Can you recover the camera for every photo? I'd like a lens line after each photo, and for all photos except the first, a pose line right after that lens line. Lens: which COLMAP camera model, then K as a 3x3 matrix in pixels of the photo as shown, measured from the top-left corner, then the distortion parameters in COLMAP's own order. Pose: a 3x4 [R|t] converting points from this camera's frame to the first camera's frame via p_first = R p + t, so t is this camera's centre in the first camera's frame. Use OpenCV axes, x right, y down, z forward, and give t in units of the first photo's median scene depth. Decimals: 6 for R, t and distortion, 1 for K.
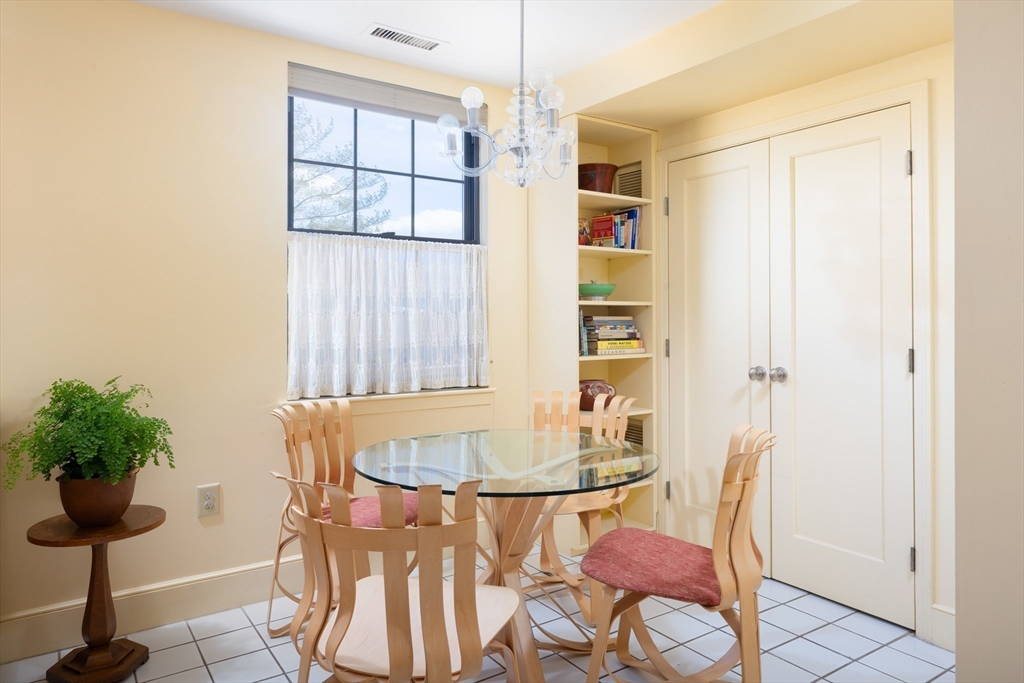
lens RADIAL K [[673.6, 0, 510.8], [0, 673.6, 305.0], [0, 0, 1]] dist [0.005499, 0.002309]
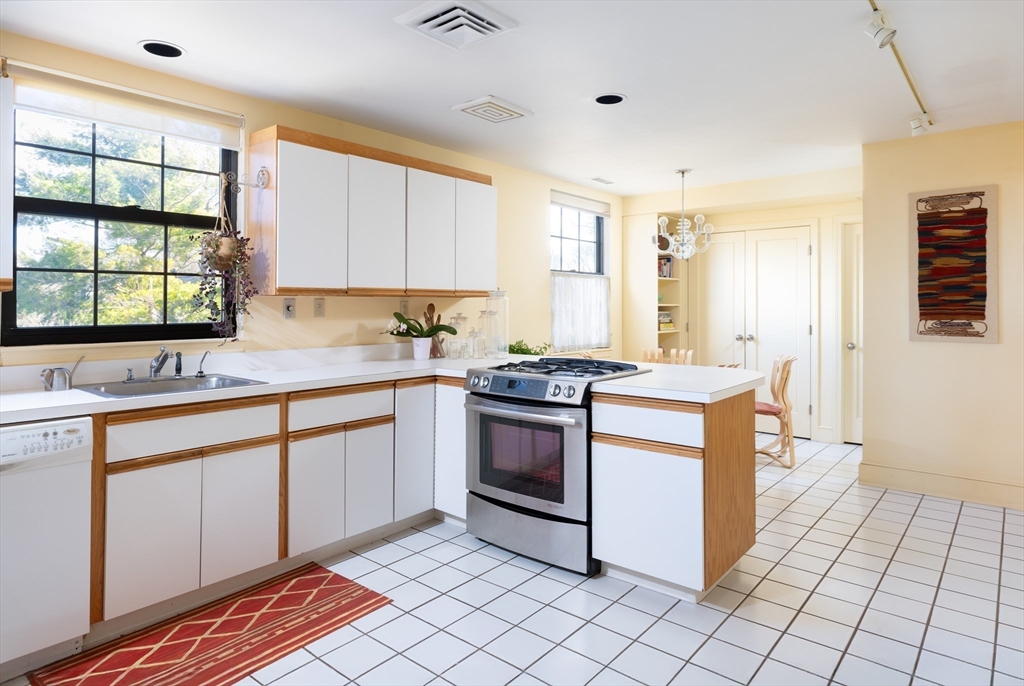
lens RADIAL K [[601.3, 0, 512.6], [0, 601.3, 300.5], [0, 0, 1]] dist [-0.002584, -0.000408]
pose [[0.962480, -0.000624, 0.271353, -0.774151], [-0.001849, 0.999959, 0.008857, -0.031389], [-0.271348, -0.009026, 0.962439, -0.605404]]
